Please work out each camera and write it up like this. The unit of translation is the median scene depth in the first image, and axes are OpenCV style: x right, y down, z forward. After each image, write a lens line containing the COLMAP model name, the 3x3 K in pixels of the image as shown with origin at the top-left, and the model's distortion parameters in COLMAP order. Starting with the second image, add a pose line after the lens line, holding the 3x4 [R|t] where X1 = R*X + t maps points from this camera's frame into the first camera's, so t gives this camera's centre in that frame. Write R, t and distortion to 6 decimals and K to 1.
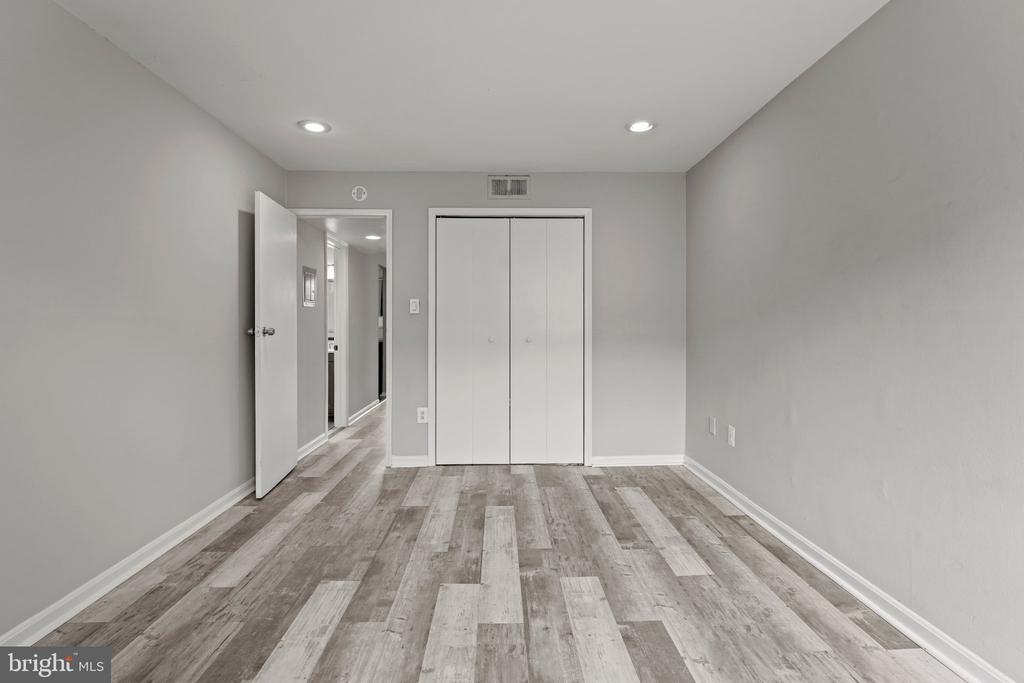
lens RADIAL K [[481.3, 0, 518.5], [0, 481.3, 331.7], [0, 0, 1]] dist [-0.013059, -0.000296]
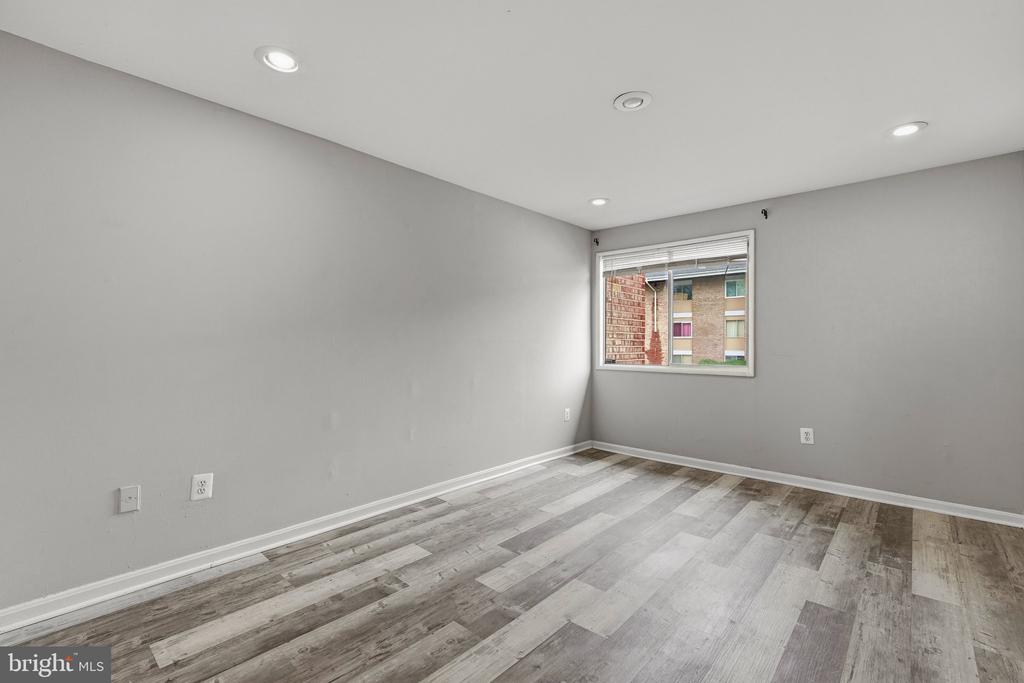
lens RADIAL K [[446.7, 0, 499.1], [0, 446.7, 338.8], [0, 0, 1]] dist [0.000608, -0.000877]
pose [[-0.693608, 0.003961, 0.720342, -0.550240], [0.006420, 0.999979, 0.000682, -0.029064], [-0.720324, 0.005098, -0.693619, 1.519197]]
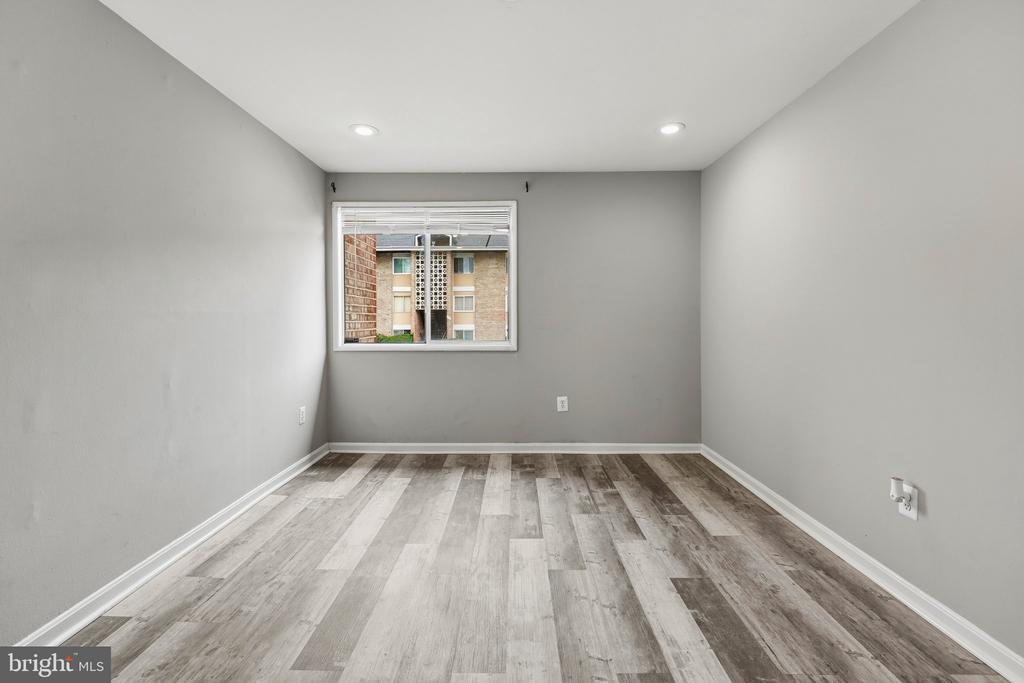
lens RADIAL K [[461.8, 0, 501.0], [0, 461.8, 318.1], [0, 0, 1]] dist [-0.001277, -0.000099]
pose [[-0.997159, 0.004017, 0.075213, -0.107024], [0.005007, 0.999903, 0.012974, -0.020834], [-0.075154, 0.013313, -0.997083, 1.381509]]
